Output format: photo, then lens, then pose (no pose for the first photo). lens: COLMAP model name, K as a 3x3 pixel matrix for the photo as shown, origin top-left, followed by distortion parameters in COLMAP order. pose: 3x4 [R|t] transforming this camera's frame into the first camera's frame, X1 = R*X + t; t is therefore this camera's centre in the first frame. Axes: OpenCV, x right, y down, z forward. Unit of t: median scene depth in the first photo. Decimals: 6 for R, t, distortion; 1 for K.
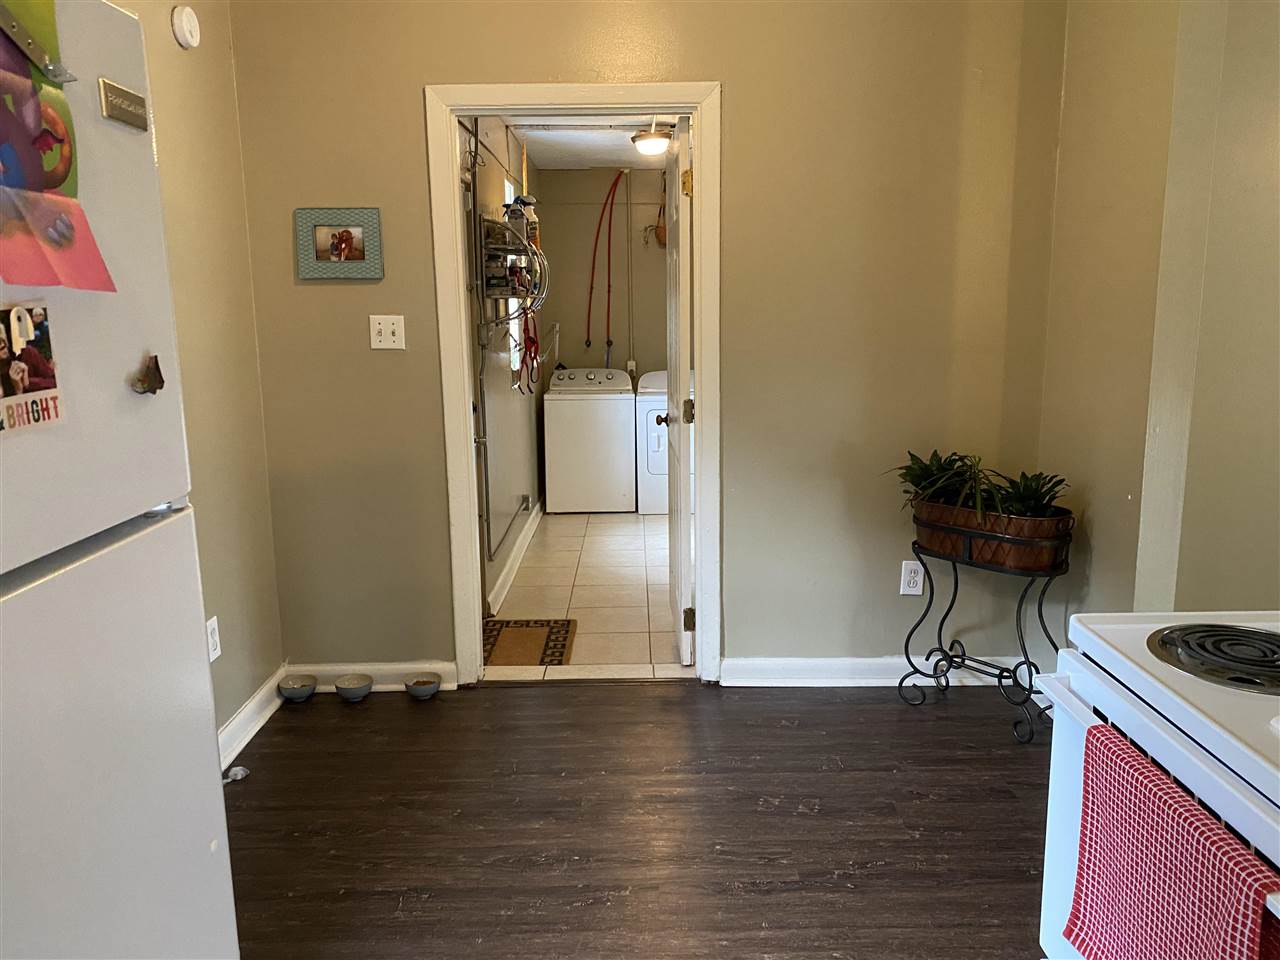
lens RADIAL K [[970.3, 0, 637.0], [0, 970.3, 471.6], [0, 0, 1]] dist [0.008748, 0.000817]
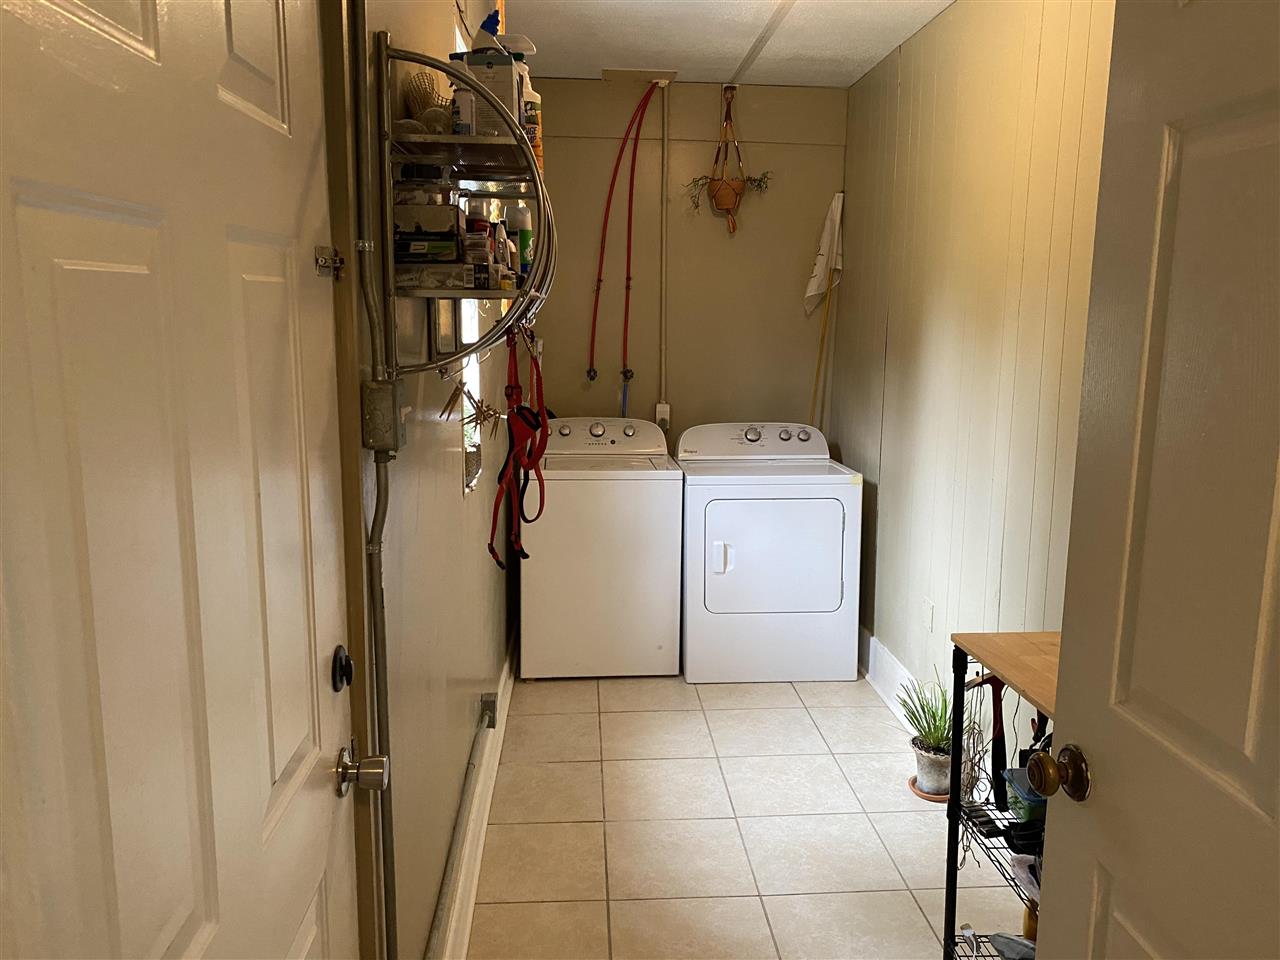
lens RADIAL K [[957.6, 0, 641.6], [0, 957.6, 447.4], [0, 0, 1]] dist [0.001126, 0.000031]
pose [[0.997831, 0.007590, 0.065384, -0.080549], [-0.006184, 0.999746, -0.021671, -0.104965], [-0.065532, 0.021220, 0.997625, 0.581356]]
